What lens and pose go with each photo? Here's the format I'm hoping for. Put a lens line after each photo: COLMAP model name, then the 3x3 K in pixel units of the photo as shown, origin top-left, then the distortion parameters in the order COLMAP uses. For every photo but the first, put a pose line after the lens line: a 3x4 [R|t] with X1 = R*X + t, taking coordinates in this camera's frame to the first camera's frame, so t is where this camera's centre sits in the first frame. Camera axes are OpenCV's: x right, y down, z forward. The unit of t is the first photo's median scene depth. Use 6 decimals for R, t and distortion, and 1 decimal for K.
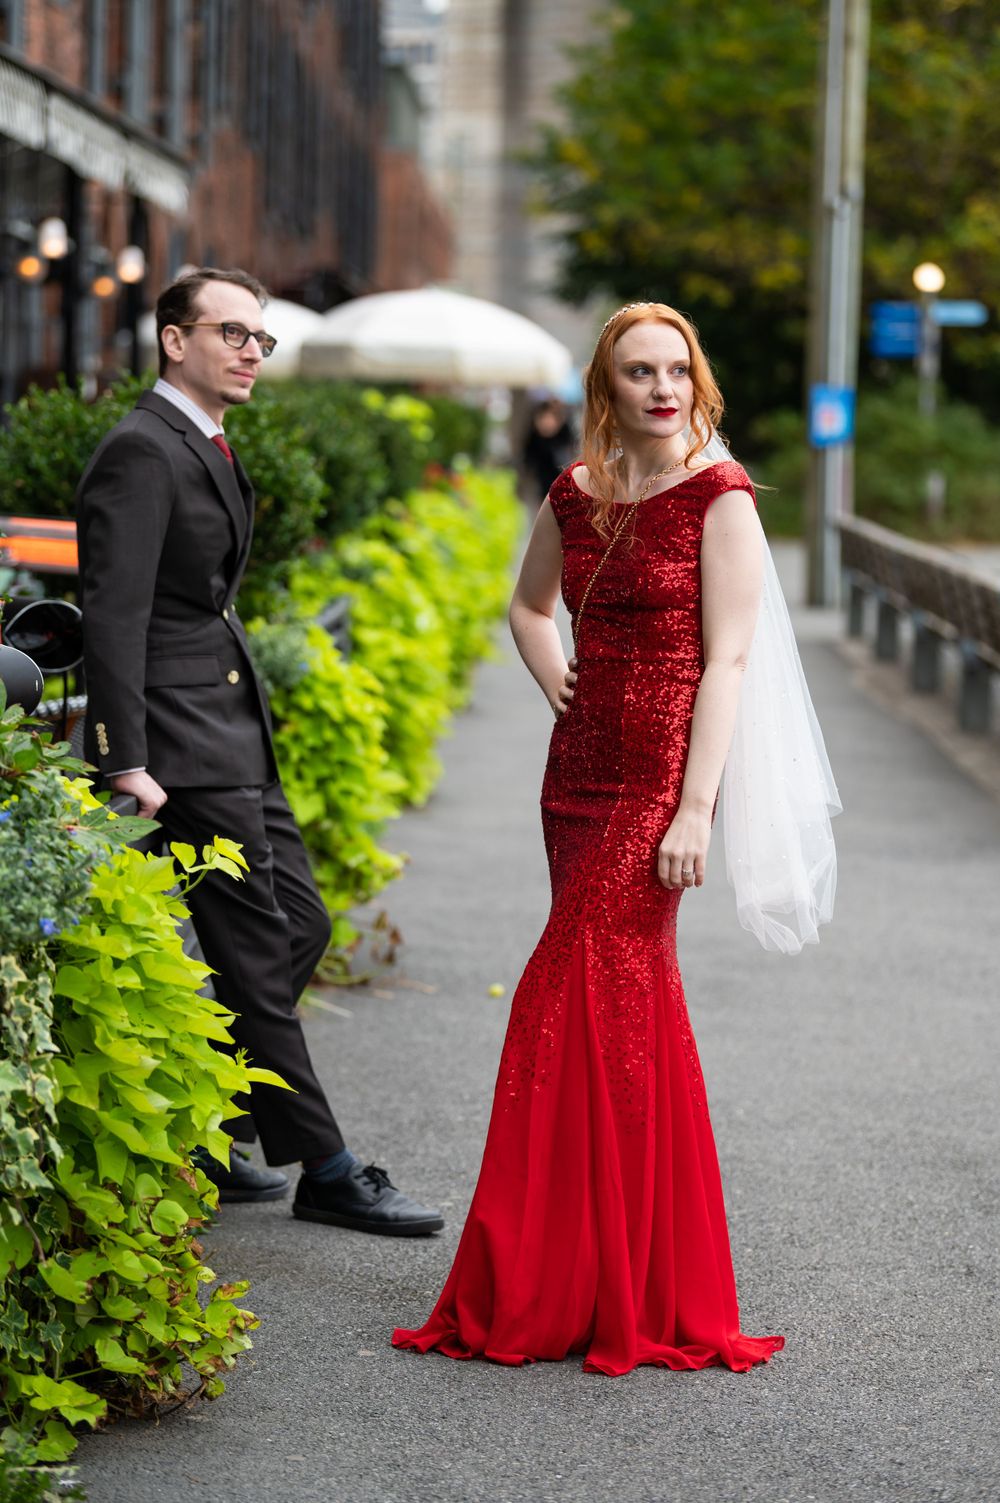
lens RADIAL K [[4593.5, 0, 512.3], [0, 4593.5, 764.2], [0, 0, 1]] dist [-0.037611, 0.000000]
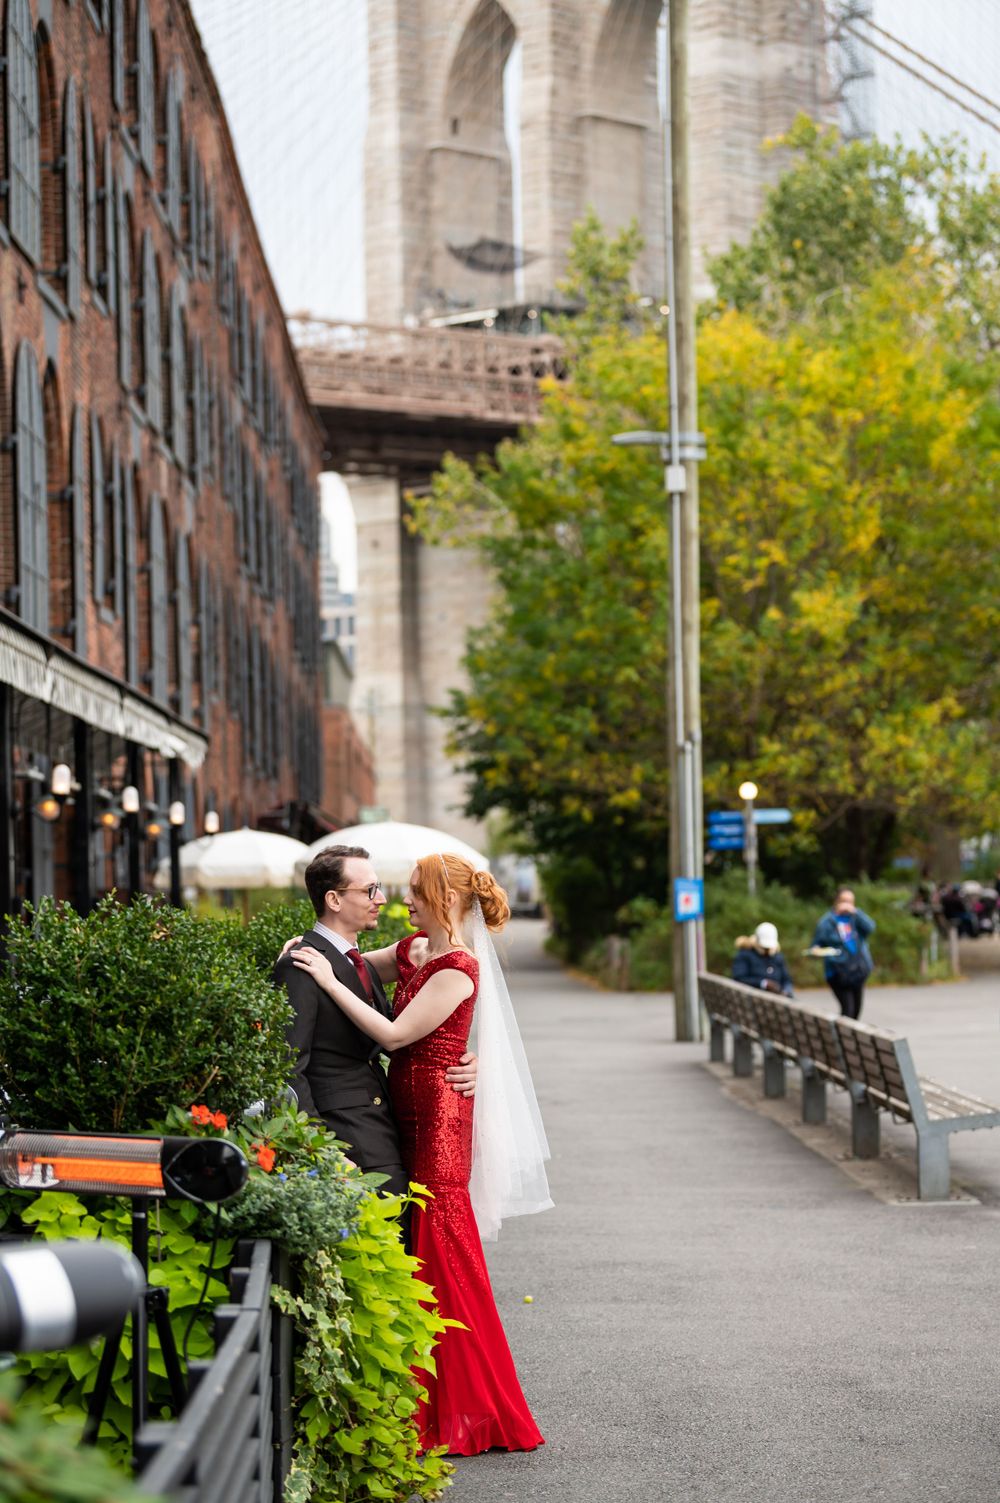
lens RADIAL K [[3718.3, 0, 491.1], [0, 3718.3, 753.1], [0, 0, 1]] dist [0.023635, 0.000000]
pose [[0.998664, -0.044127, 0.026892, -0.040912], [0.046911, 0.992412, -0.113656, 0.009329], [-0.021673, 0.114765, 0.993156, -0.244205]]
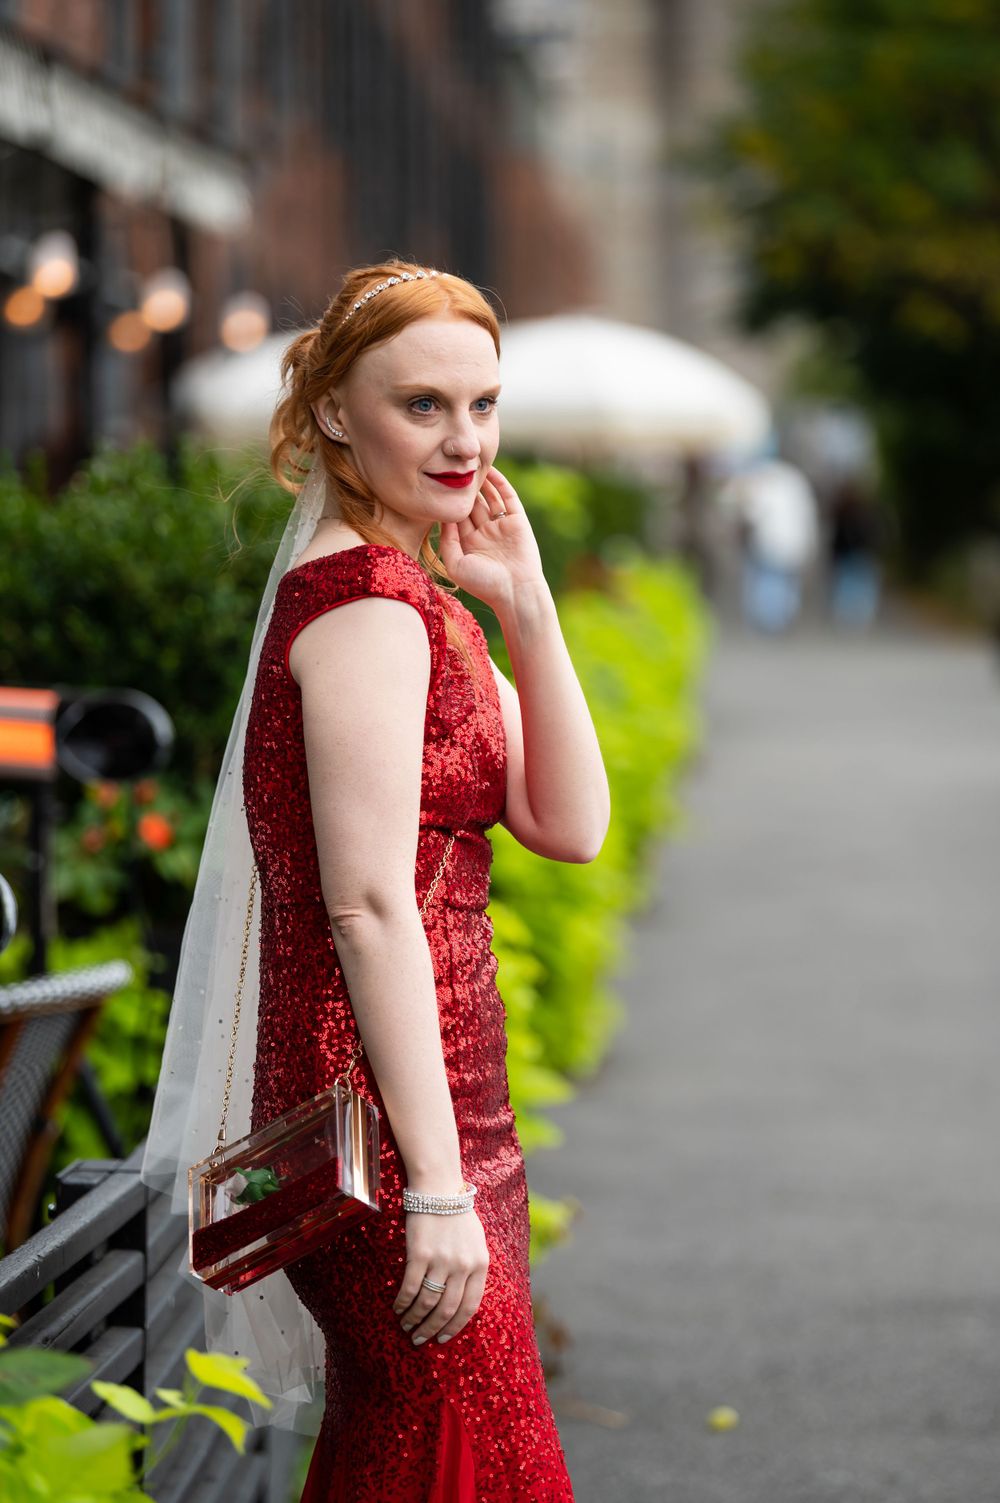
lens RADIAL K [[5619.4, 0, 510.5], [0, 5619.4, 749.8], [0, 0, 1]] dist [0.088780, 0.000000]
pose [[0.999196, -0.026924, -0.029716, -0.007043], [0.026033, 0.999212, -0.029965, -0.019264], [0.030499, 0.029168, 0.999109, 0.233073]]
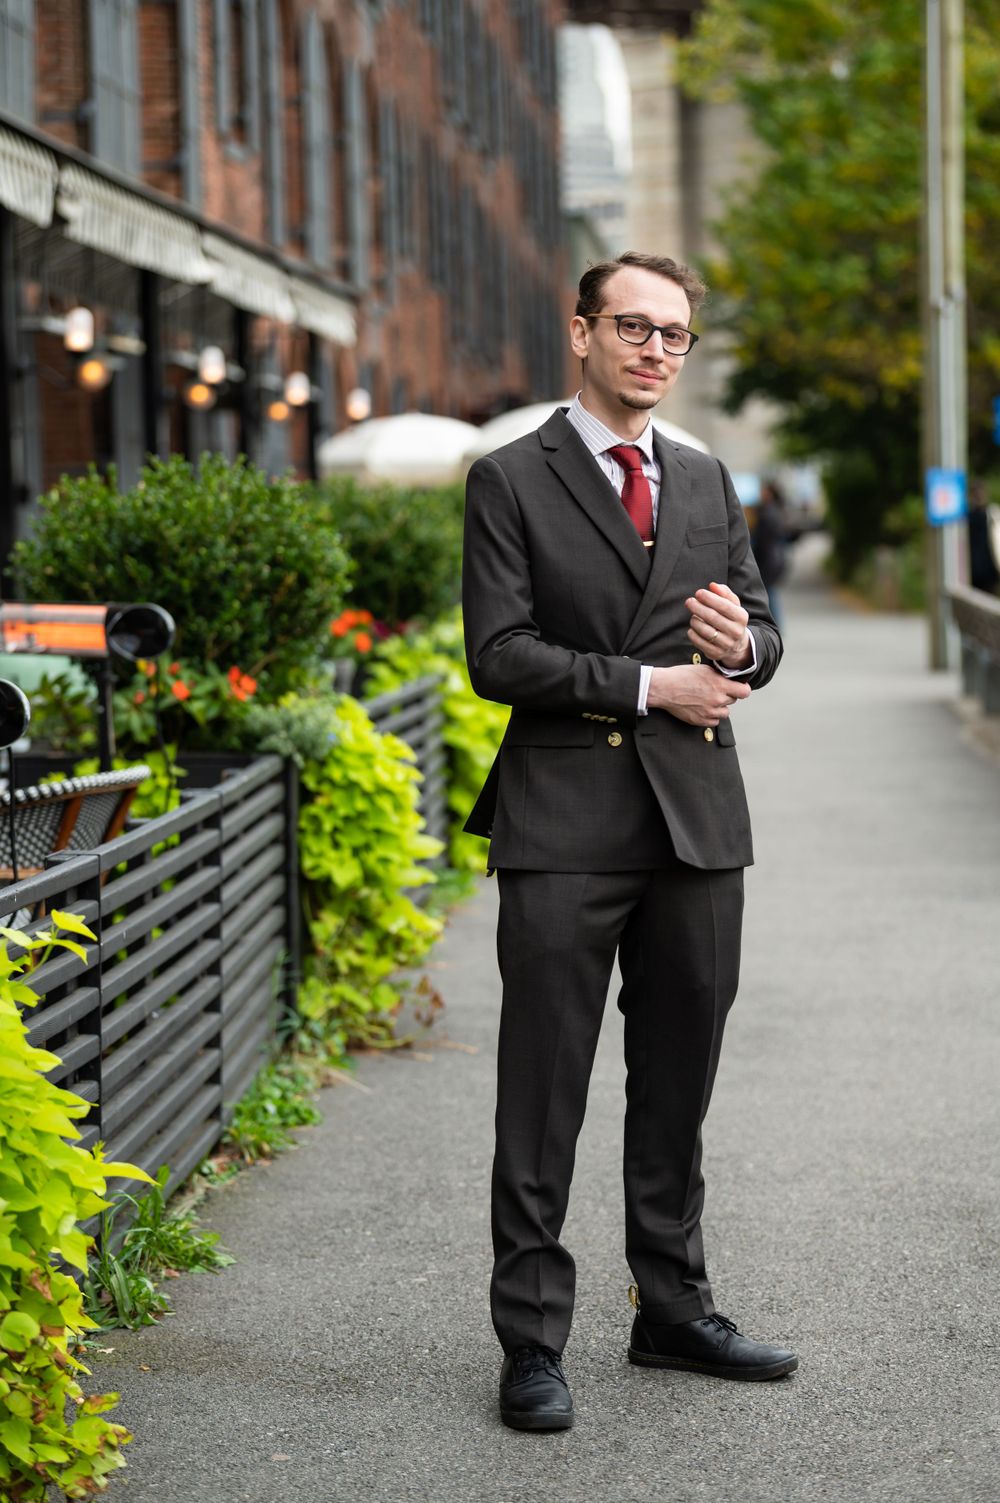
lens RADIAL K [[3953.7, 0, 548.1], [0, 3953.7, 732.6], [0, 0, 1]] dist [-0.028198, 0.000000]
pose [[0.997769, -0.044933, -0.049378, 0.045166], [0.043688, 0.998707, -0.026005, 0.002402], [0.050483, 0.023790, 0.998442, 0.125361]]
